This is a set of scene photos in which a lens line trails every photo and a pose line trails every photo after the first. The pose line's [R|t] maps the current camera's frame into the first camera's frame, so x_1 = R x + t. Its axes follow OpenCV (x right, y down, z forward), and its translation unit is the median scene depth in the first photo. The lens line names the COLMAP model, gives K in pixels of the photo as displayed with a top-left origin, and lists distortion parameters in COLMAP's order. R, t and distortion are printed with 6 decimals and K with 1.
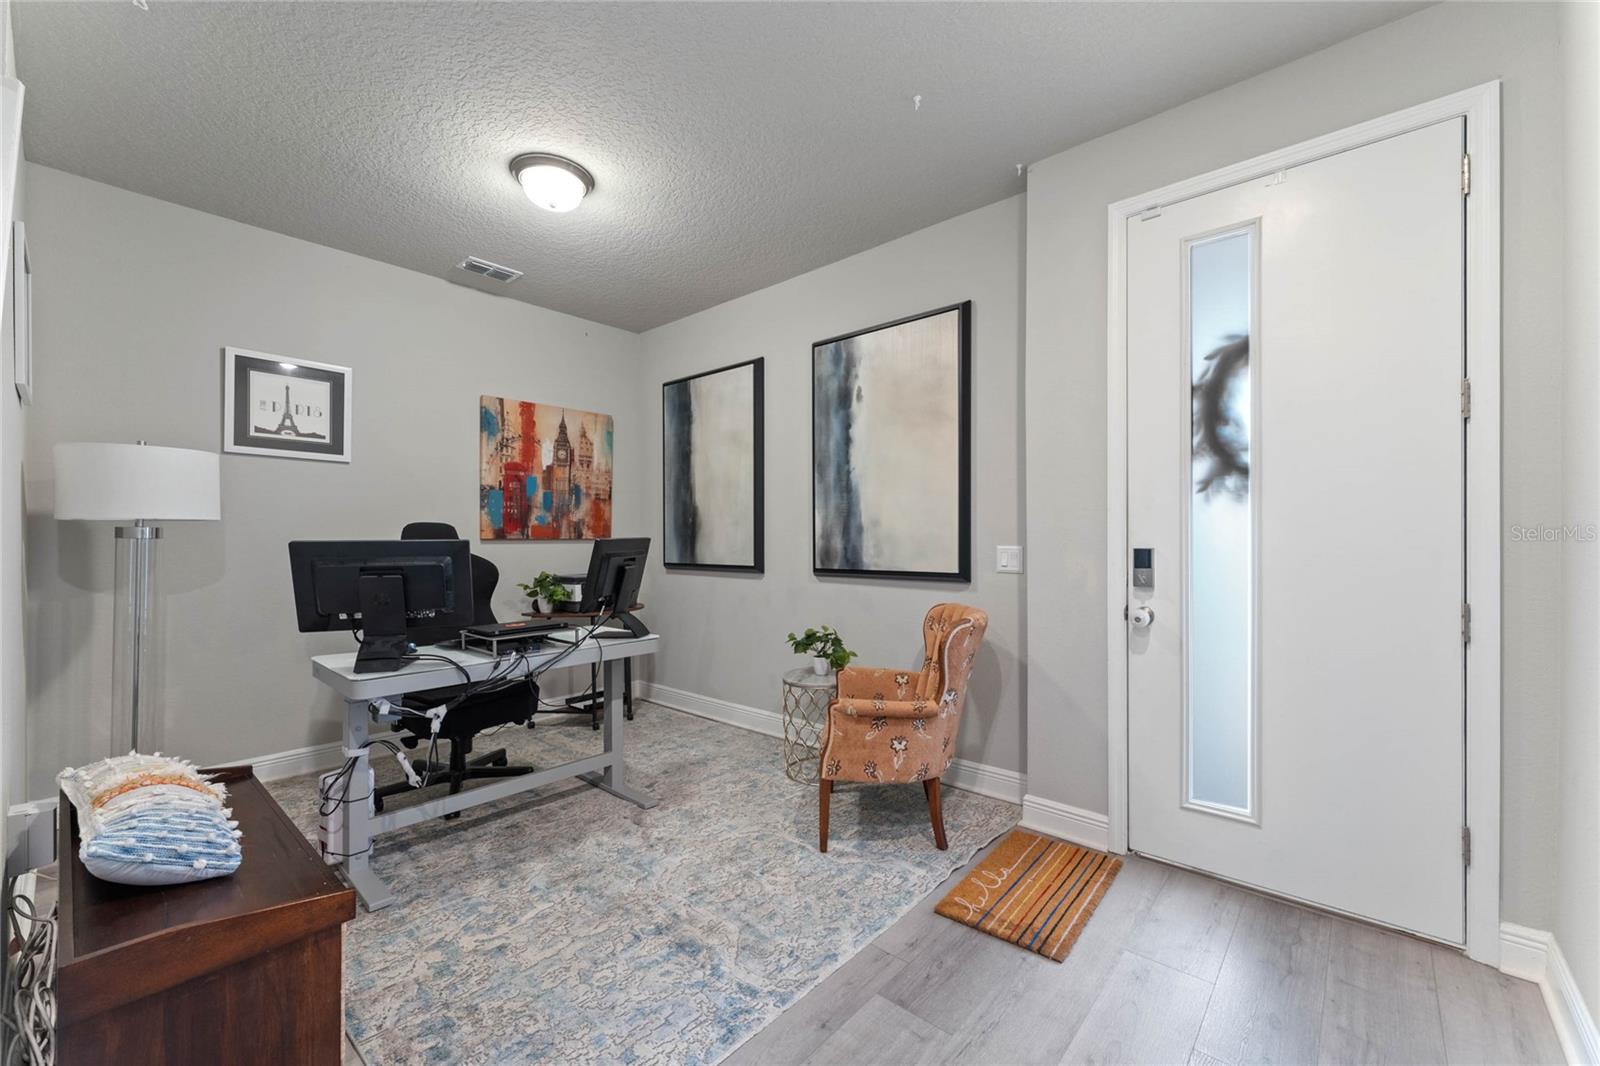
lens RADIAL K [[648.8, 0, 815.9], [0, 648.8, 551.6], [0, 0, 1]] dist [0.001218, 0.000031]
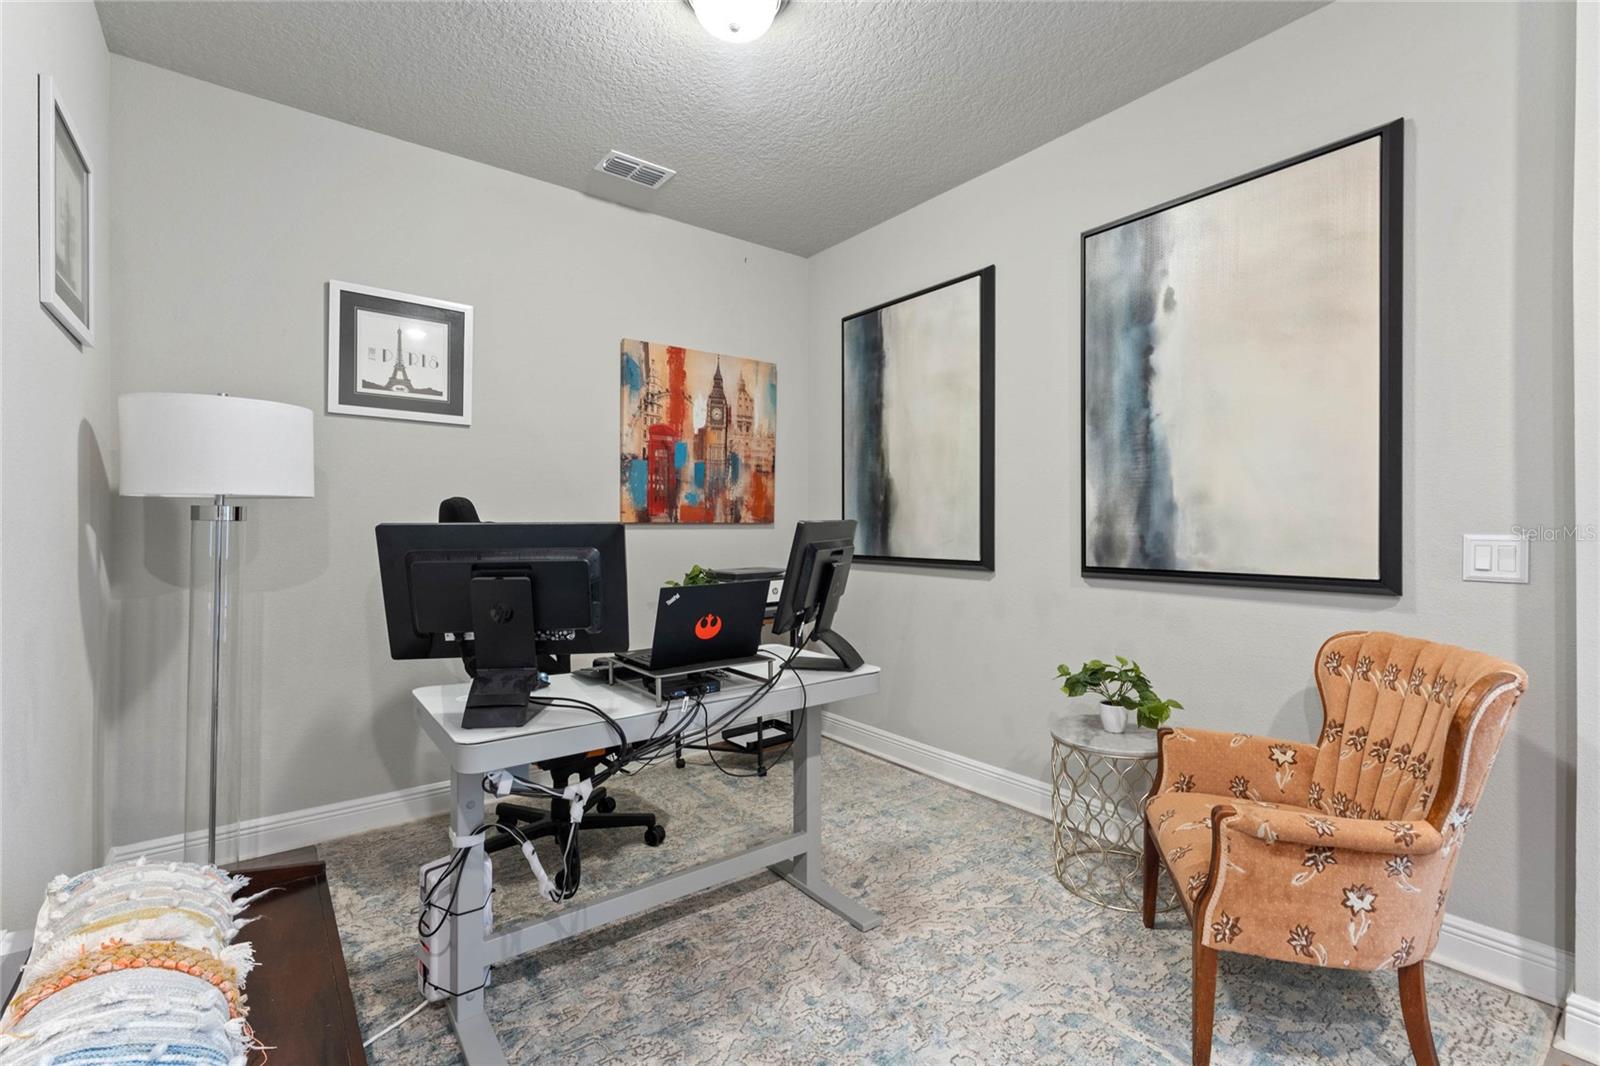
lens RADIAL K [[703.5, 0, 806.1], [0, 703.5, 541.2], [0, 0, 1]] dist [-0.002635, -0.000285]
pose [[0.981406, 0.005312, -0.191872, -0.162198], [-0.004513, 0.999979, 0.004601, -0.002636], [0.191892, -0.003649, 0.981409, 0.253913]]
